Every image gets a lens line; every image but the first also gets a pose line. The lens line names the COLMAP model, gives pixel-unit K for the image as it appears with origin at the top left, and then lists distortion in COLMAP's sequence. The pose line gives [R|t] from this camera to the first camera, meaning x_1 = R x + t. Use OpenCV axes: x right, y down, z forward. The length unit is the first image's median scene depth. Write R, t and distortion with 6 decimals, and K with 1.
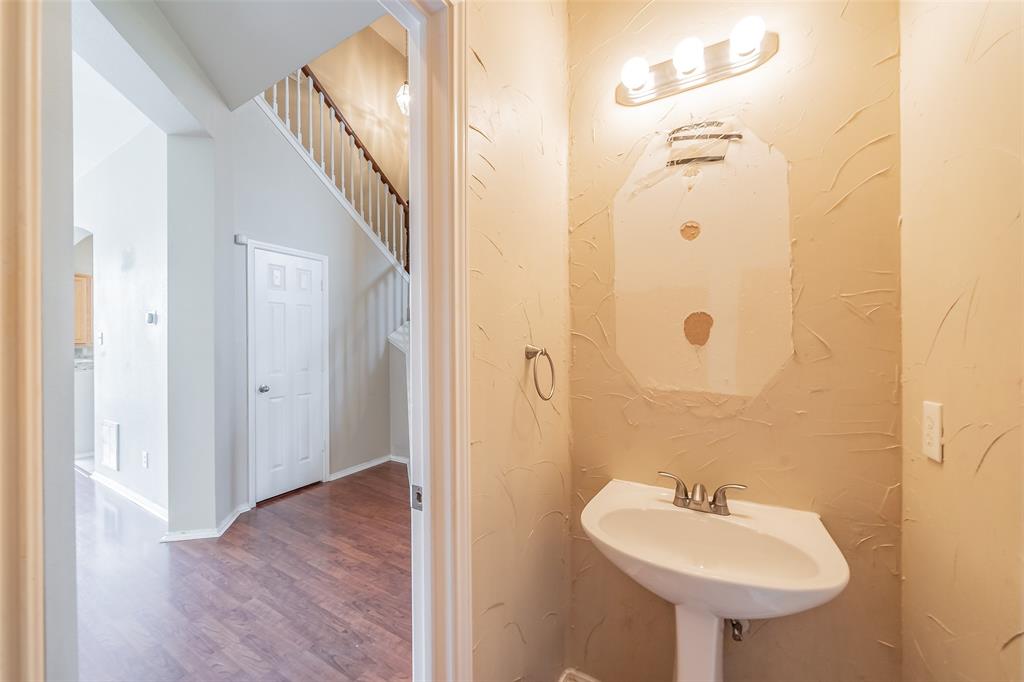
lens RADIAL K [[361.1, 0, 514.4], [0, 361.1, 340.6], [0, 0, 1]] dist [0.003372, -0.000042]
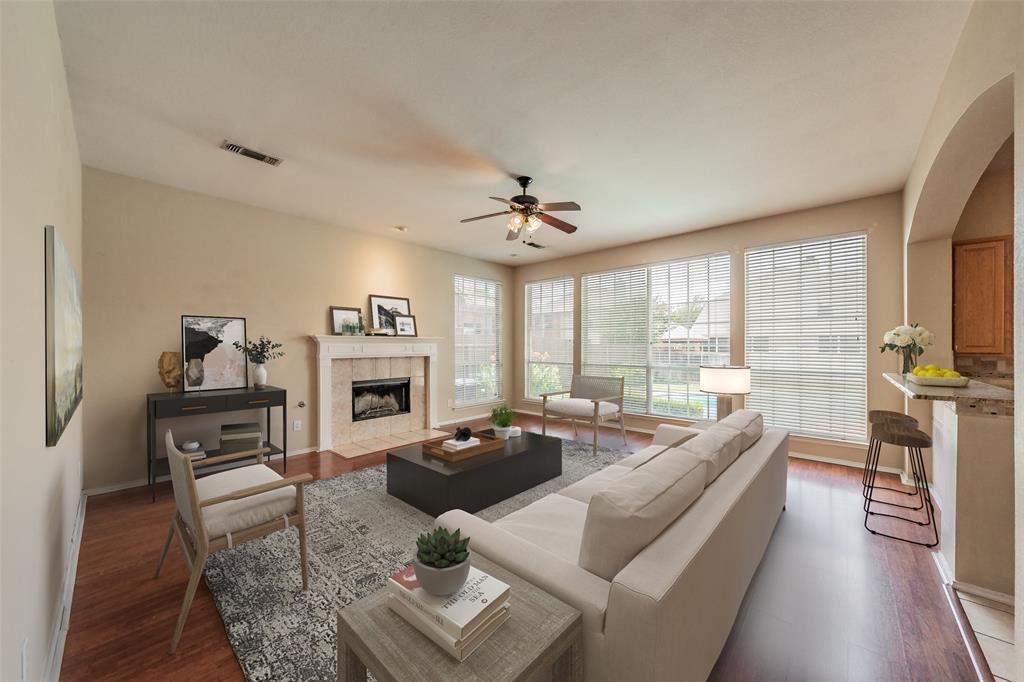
lens RADIAL K [[361.1, 0, 520.0], [0, 361.1, 346.3], [0, 0, 1]] dist [0.003372, -0.000042]
pose [[-0.223690, 0.002666, -0.974657, -0.318702], [-0.009074, 0.999947, 0.004817, -0.003235], [0.974618, 0.009921, -0.223654, 0.274421]]
